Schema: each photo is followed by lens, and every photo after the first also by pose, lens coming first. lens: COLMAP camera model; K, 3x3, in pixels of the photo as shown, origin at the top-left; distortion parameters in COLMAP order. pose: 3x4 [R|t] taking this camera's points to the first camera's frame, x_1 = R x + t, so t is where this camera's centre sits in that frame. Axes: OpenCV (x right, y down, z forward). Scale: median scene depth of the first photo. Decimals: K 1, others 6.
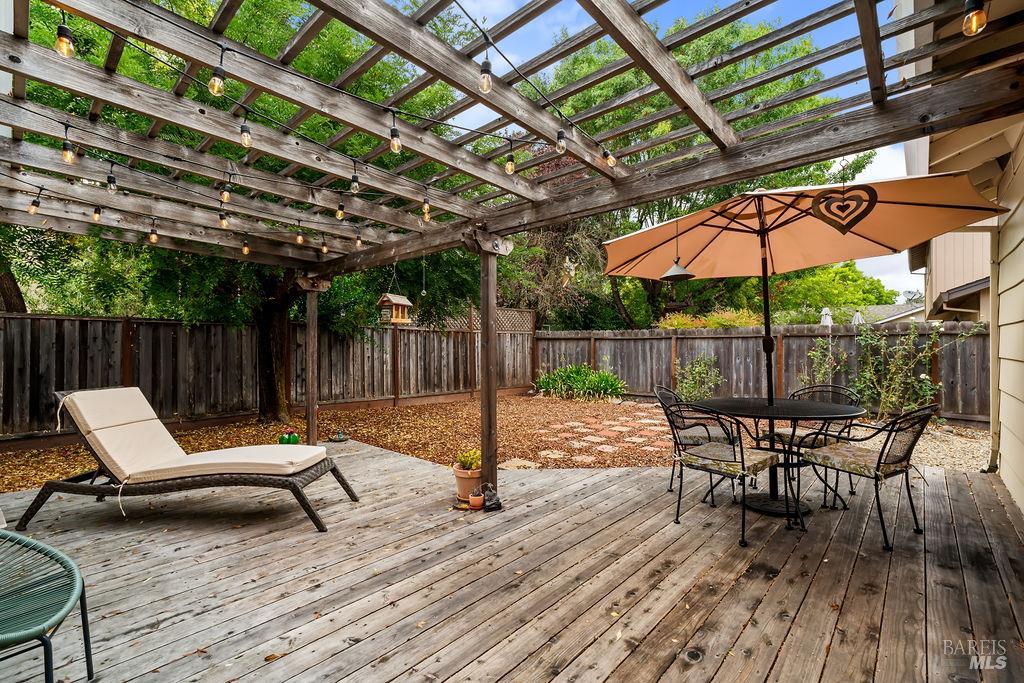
lens RADIAL K [[467.4, 0, 512.3], [0, 467.4, 340.8], [0, 0, 1]] dist [-0.009673, 0.006057]
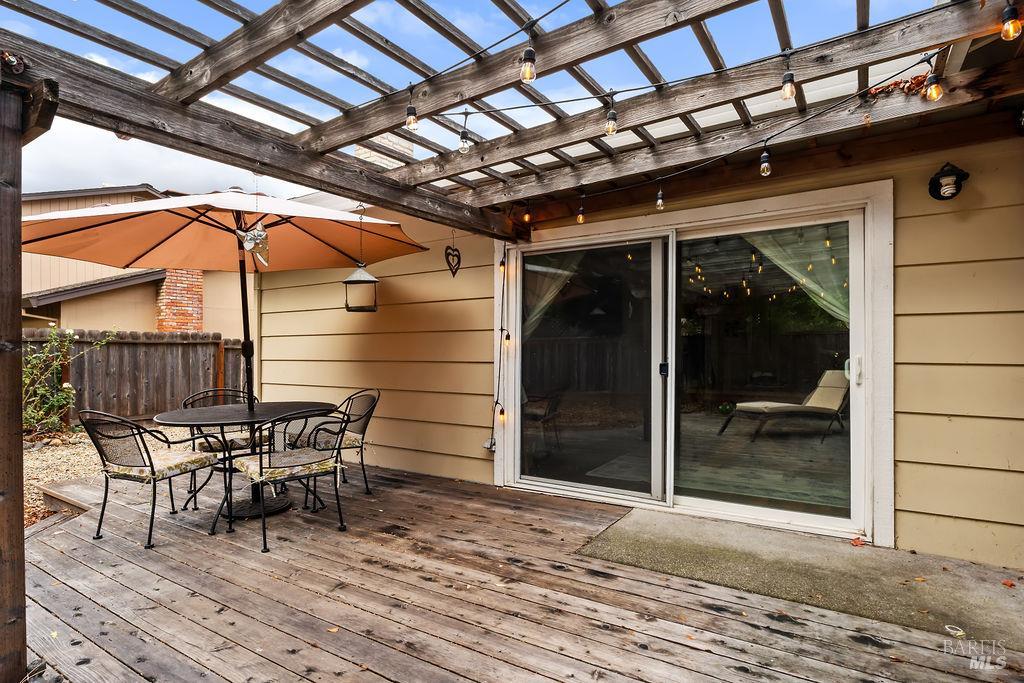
lens RADIAL K [[467.4, 0, 509.1], [0, 467.4, 347.1], [0, 0, 1]] dist [-0.009673, 0.006057]
pose [[-0.107977, 0.007857, 0.994122, -0.778046], [-0.002258, 0.999964, -0.008149, 0.015950], [-0.994151, -0.003124, -0.107956, 0.872821]]
